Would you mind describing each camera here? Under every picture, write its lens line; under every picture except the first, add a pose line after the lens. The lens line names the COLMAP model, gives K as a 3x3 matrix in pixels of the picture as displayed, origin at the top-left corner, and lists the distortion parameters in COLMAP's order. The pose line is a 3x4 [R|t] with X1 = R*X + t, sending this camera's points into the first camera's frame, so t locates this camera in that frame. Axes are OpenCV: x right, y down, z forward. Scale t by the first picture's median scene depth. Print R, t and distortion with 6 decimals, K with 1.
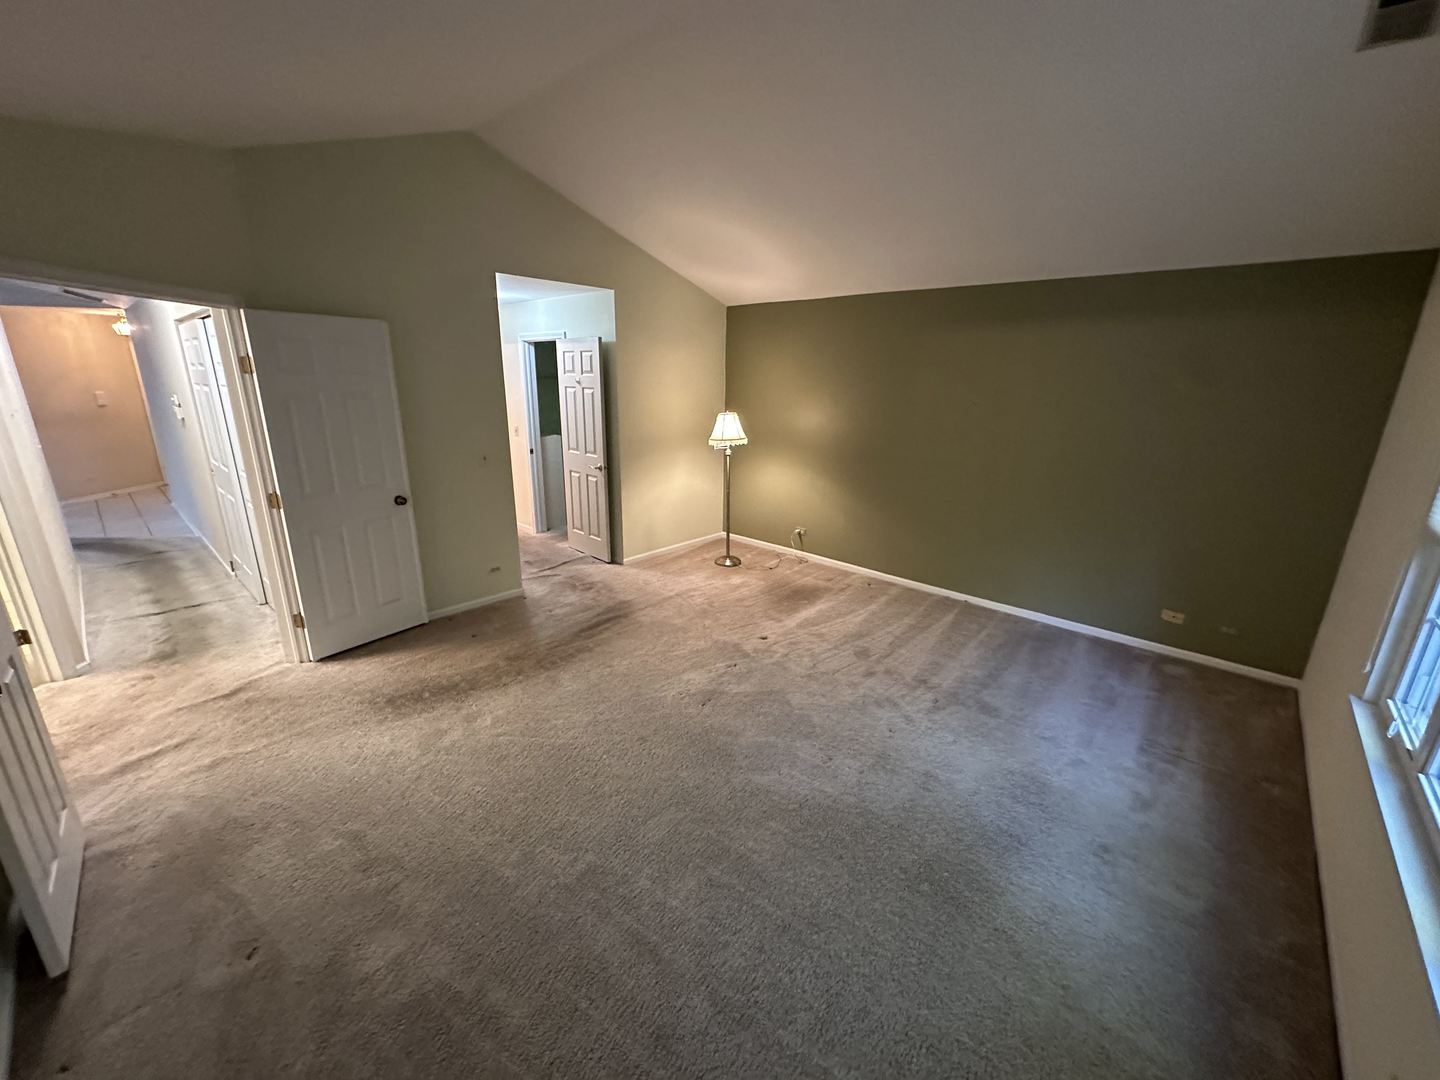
lens RADIAL K [[577.5, 0, 717.3], [0, 577.5, 540.1], [0, 0, 1]] dist [-0.001177, -0.000023]
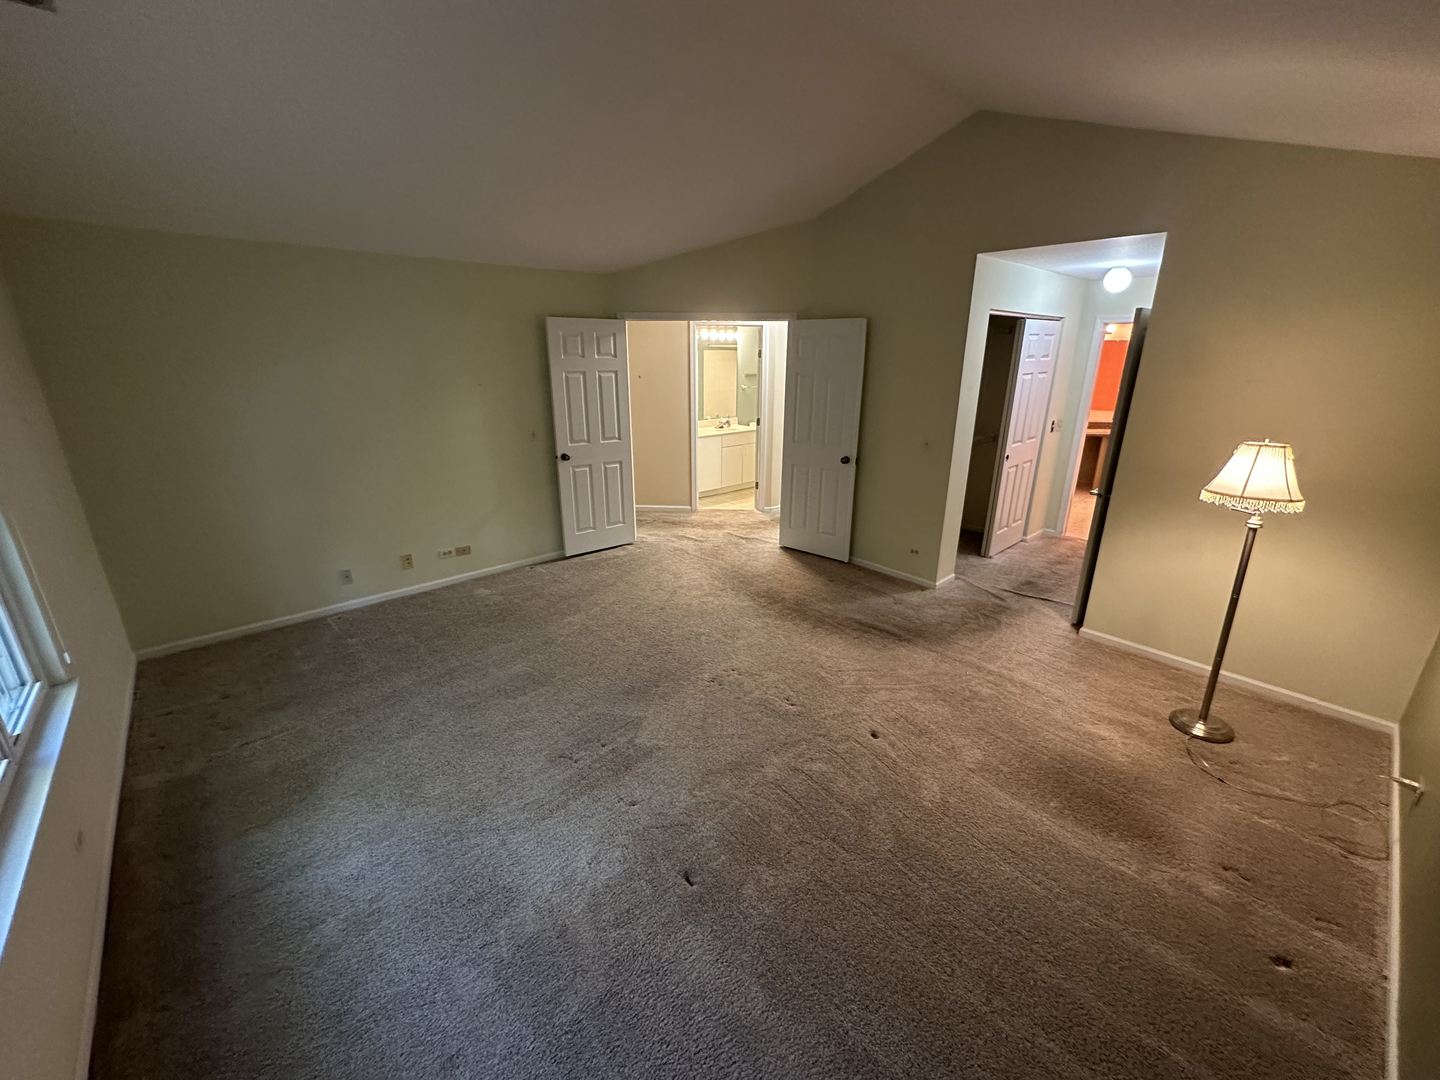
lens RADIAL K [[577.5, 0, 717.3], [0, 577.5, 540.1], [0, 0, 1]] dist [-0.001177, -0.000023]
pose [[-0.106297, 0.294354, -0.949767, 0.634903], [-0.278820, 0.908034, 0.312625, -0.194061], [0.954442, 0.298045, -0.014450, 0.680292]]
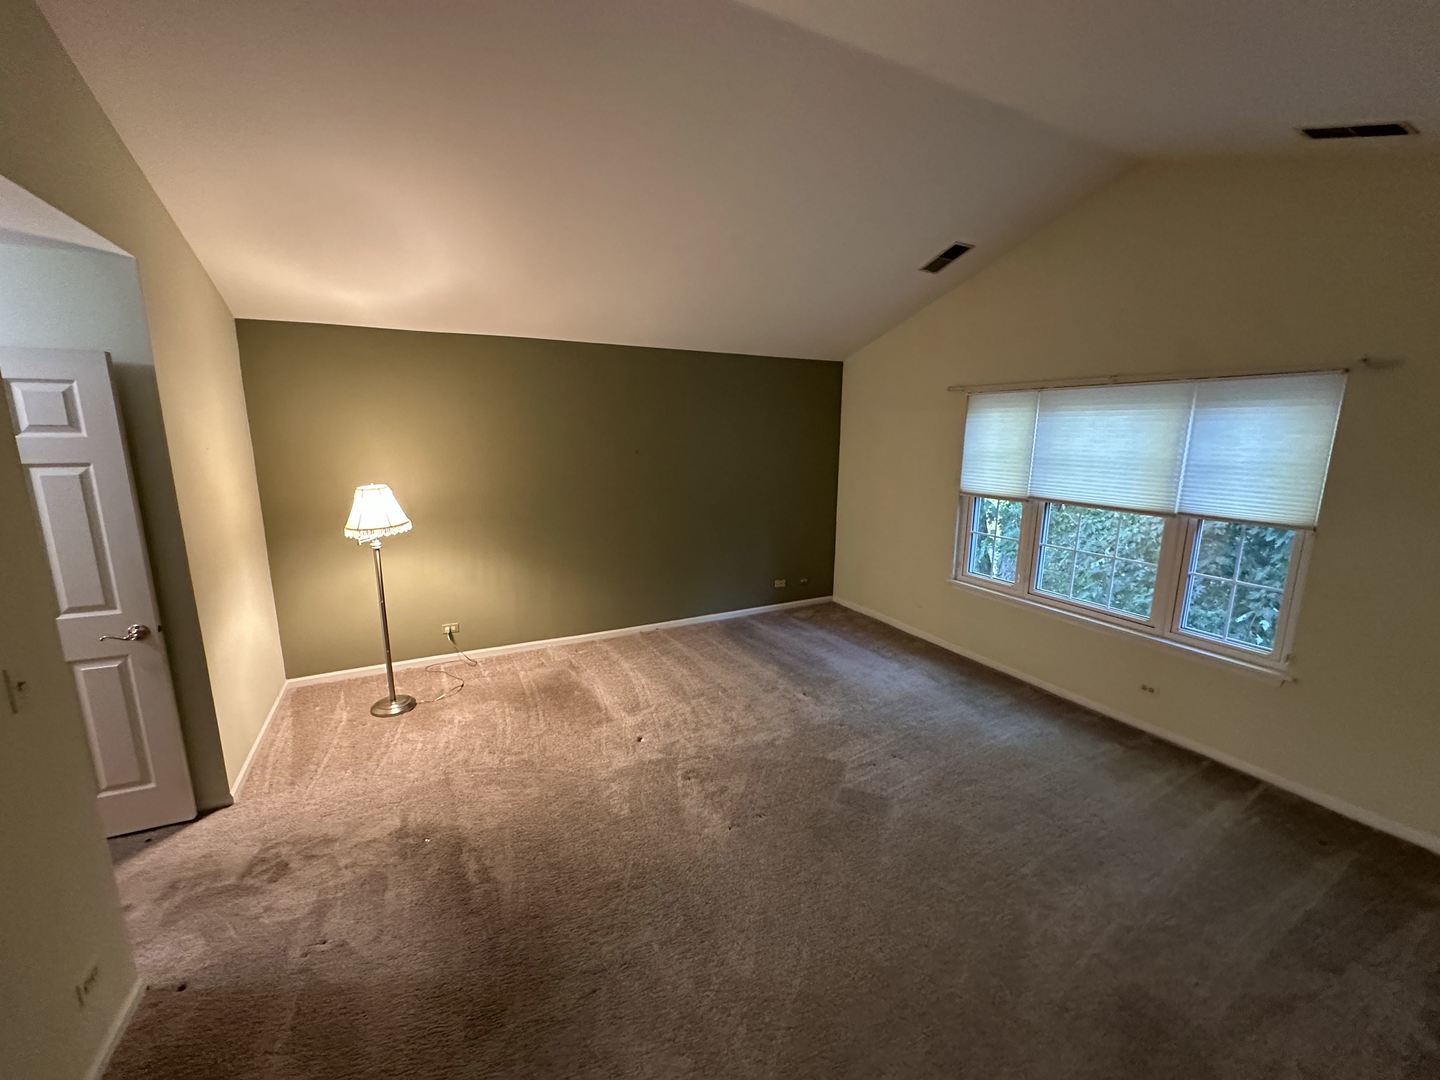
lens RADIAL K [[577.5, 0, 717.3], [0, 577.5, 540.1], [0, 0, 1]] dist [-0.001177, -0.000023]
pose [[0.349310, -0.191811, 0.917165, -0.528074], [0.260824, 0.960042, 0.101441, -0.144838], [-0.899974, 0.203785, 0.385382, 0.467244]]
